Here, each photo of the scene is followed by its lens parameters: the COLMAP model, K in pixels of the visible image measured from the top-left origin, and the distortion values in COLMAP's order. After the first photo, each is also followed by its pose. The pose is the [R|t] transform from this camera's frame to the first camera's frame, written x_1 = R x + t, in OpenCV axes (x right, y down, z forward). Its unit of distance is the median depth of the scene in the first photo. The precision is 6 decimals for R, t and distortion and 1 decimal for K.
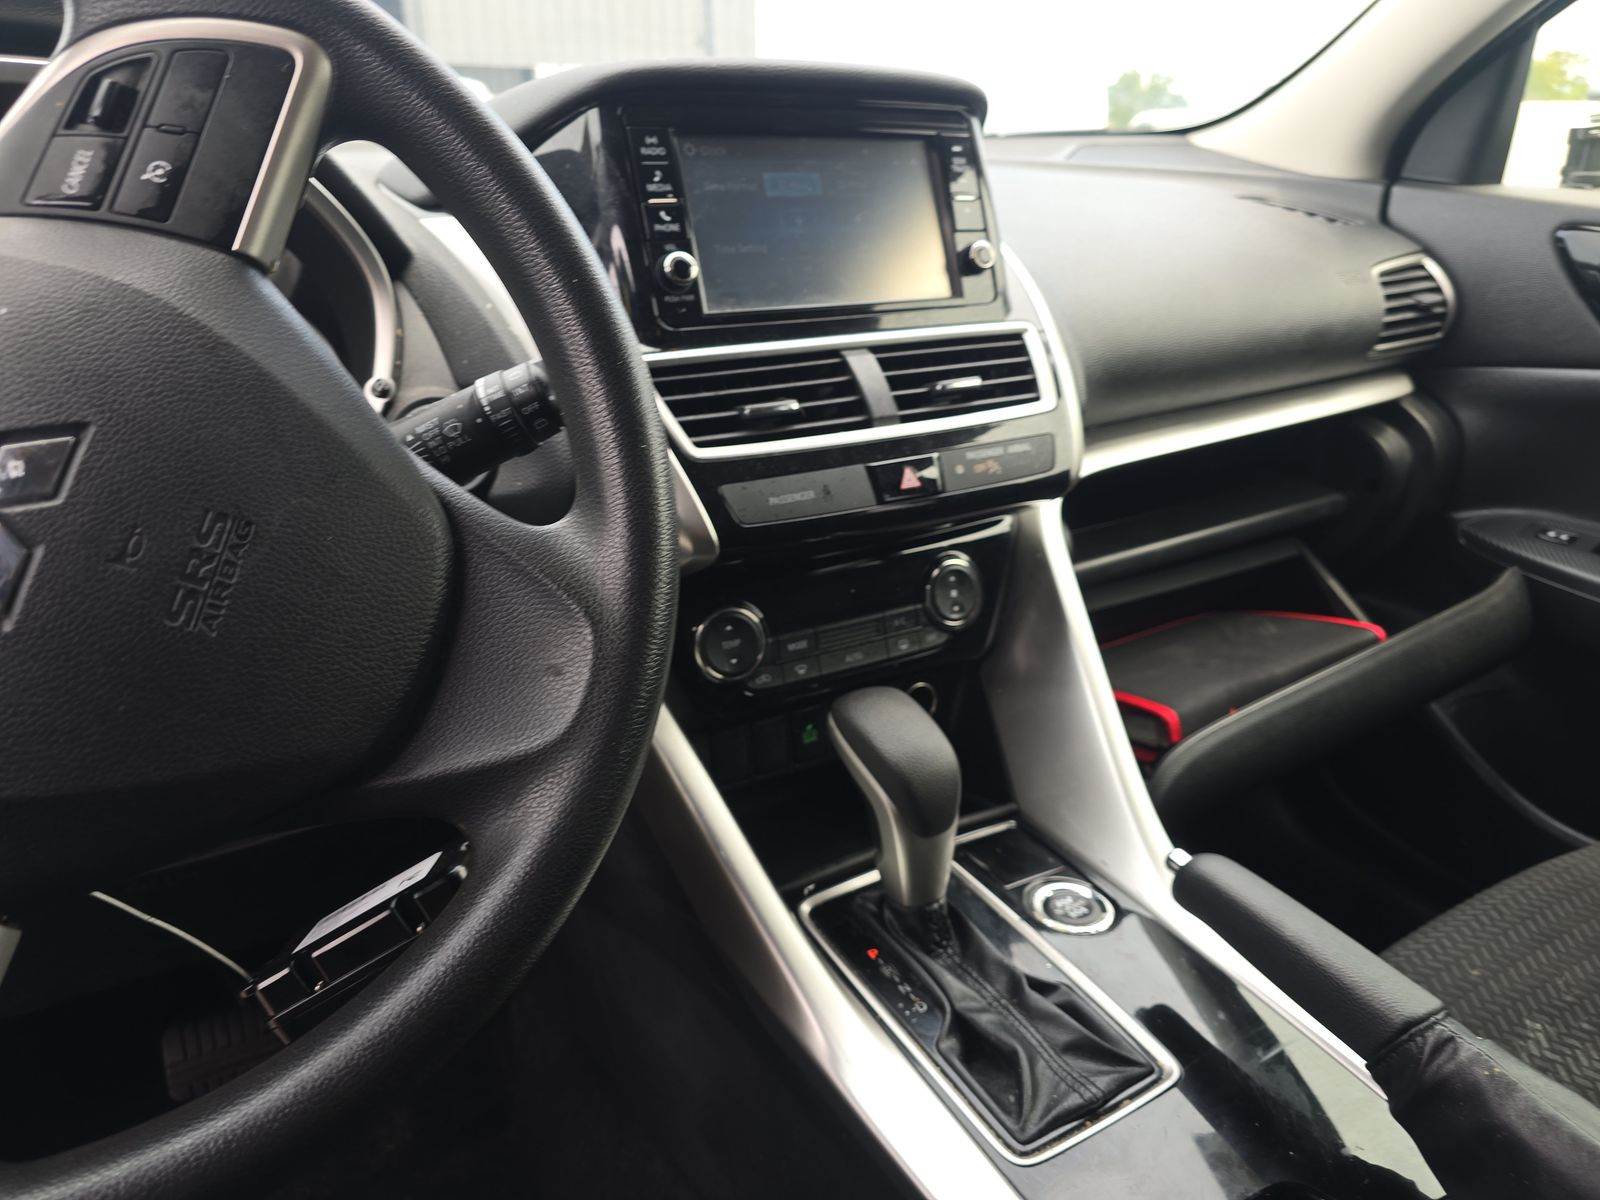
lens RADIAL K [[1091.2, 0, 809.8], [0, 1091.2, 600.5], [0, 0, 1]] dist [0.033647, -0.040197]
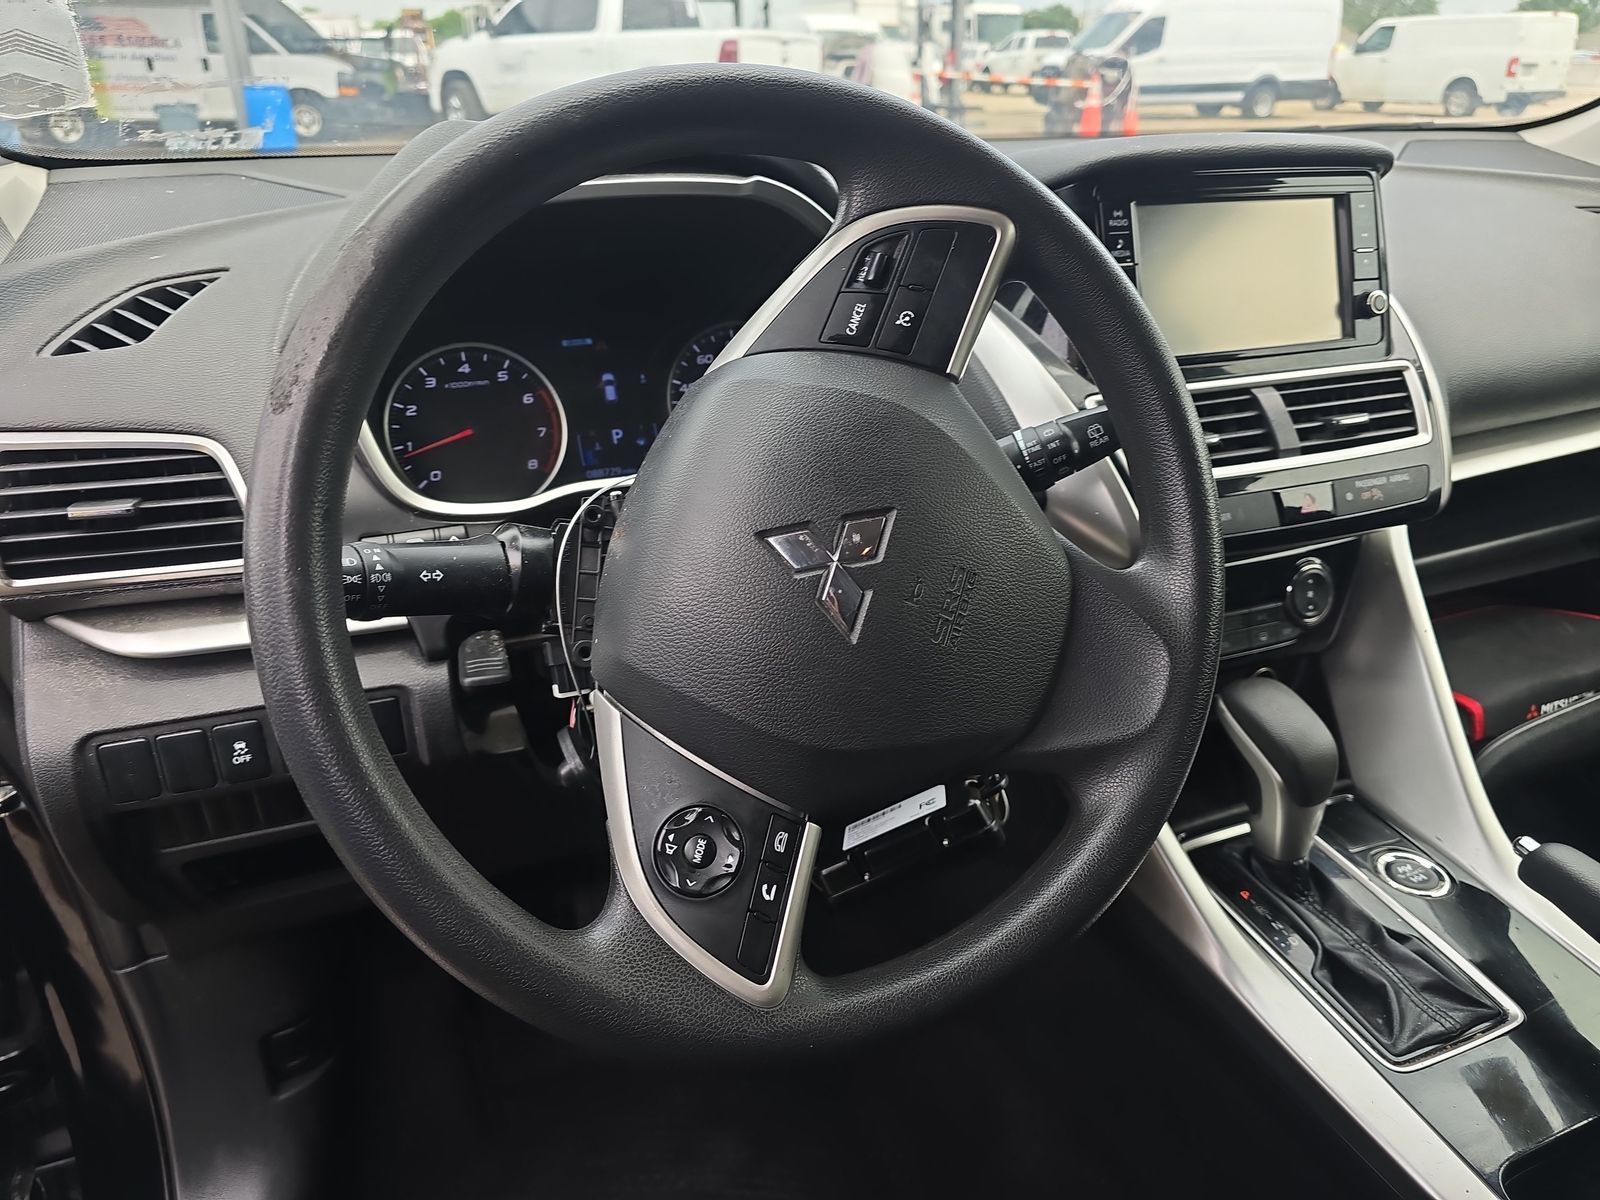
lens RADIAL K [[1091.2, 0, 809.8], [0, 1091.2, 600.5], [0, 0, 1]] dist [0.033647, -0.040197]
pose [[0.988252, 0.070691, -0.135500, -0.266485], [-0.060074, 0.994909, 0.080913, -0.070865], [0.140530, -0.071823, 0.987468, -0.243411]]
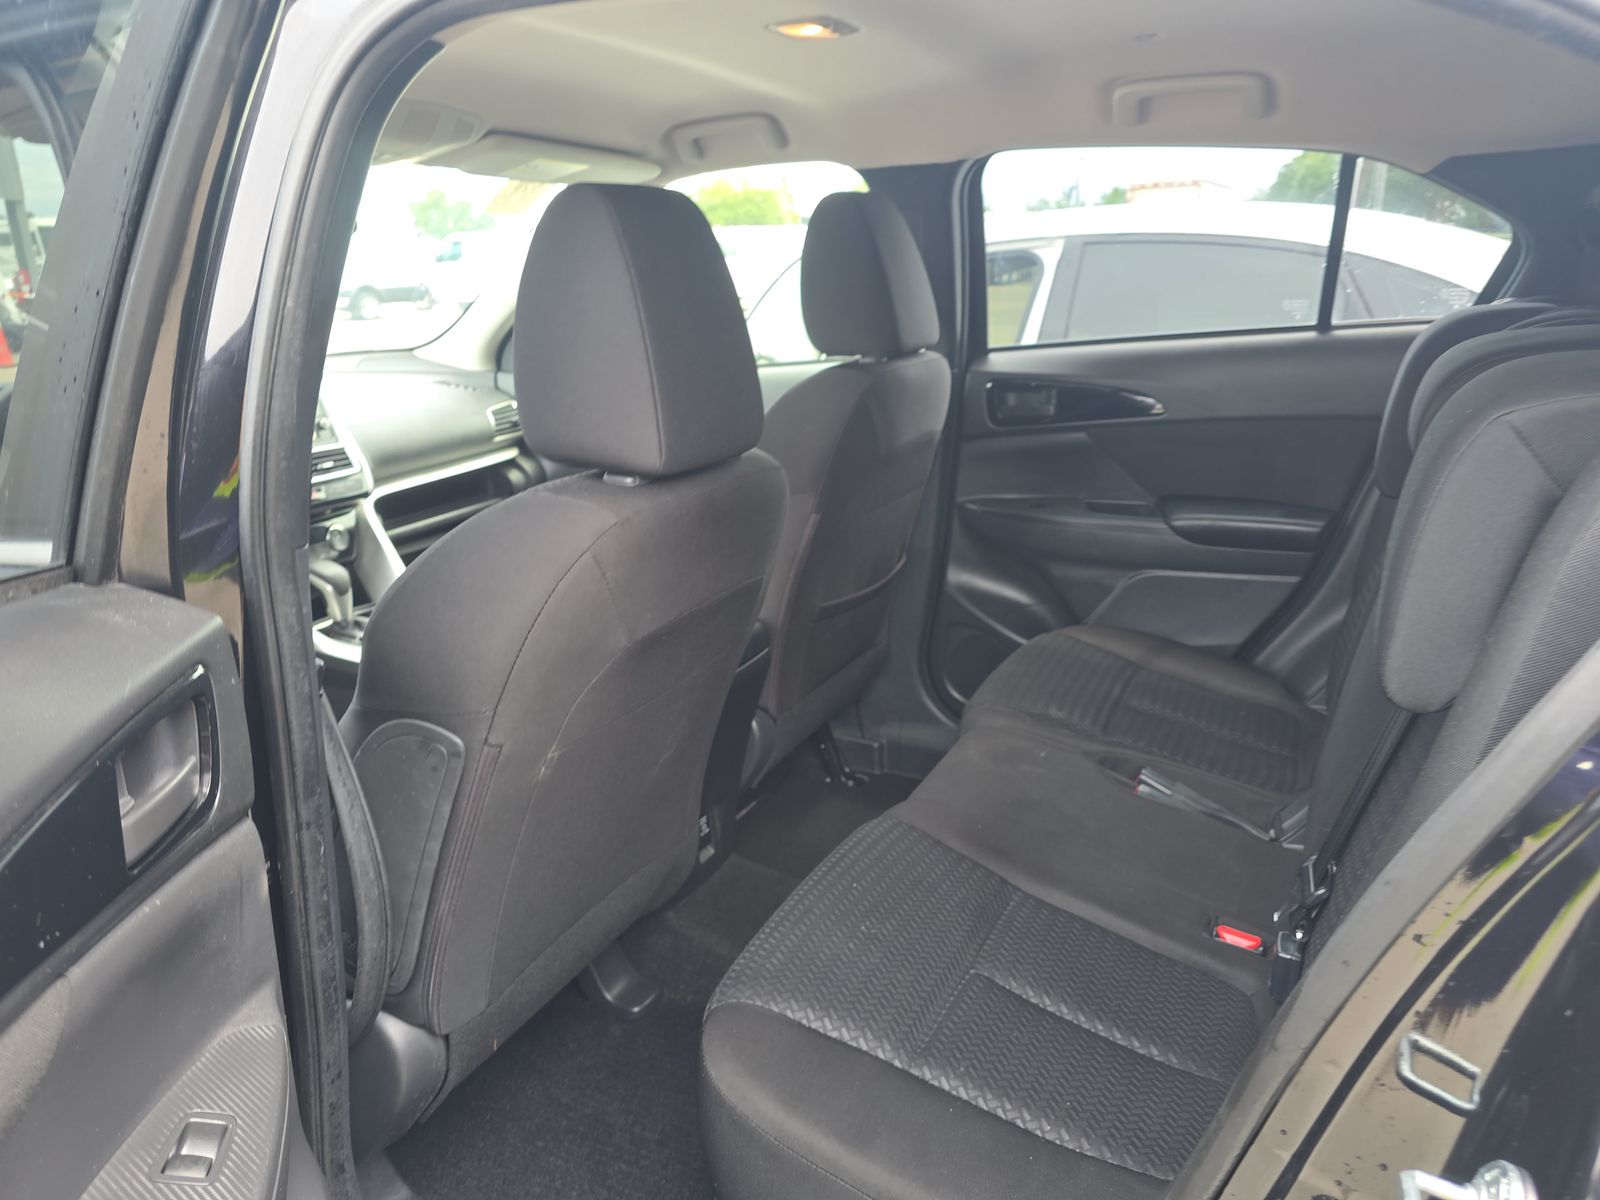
lens RADIAL K [[1091.2, 0, 809.8], [0, 1091.2, 600.5], [0, 0, 1]] dist [0.033647, -0.040197]
pose [[0.846934, -0.167798, 0.504526, -0.343992], [0.207032, 0.978081, -0.022243, 0.547848], [-0.489735, 0.123292, 0.863110, -2.392043]]
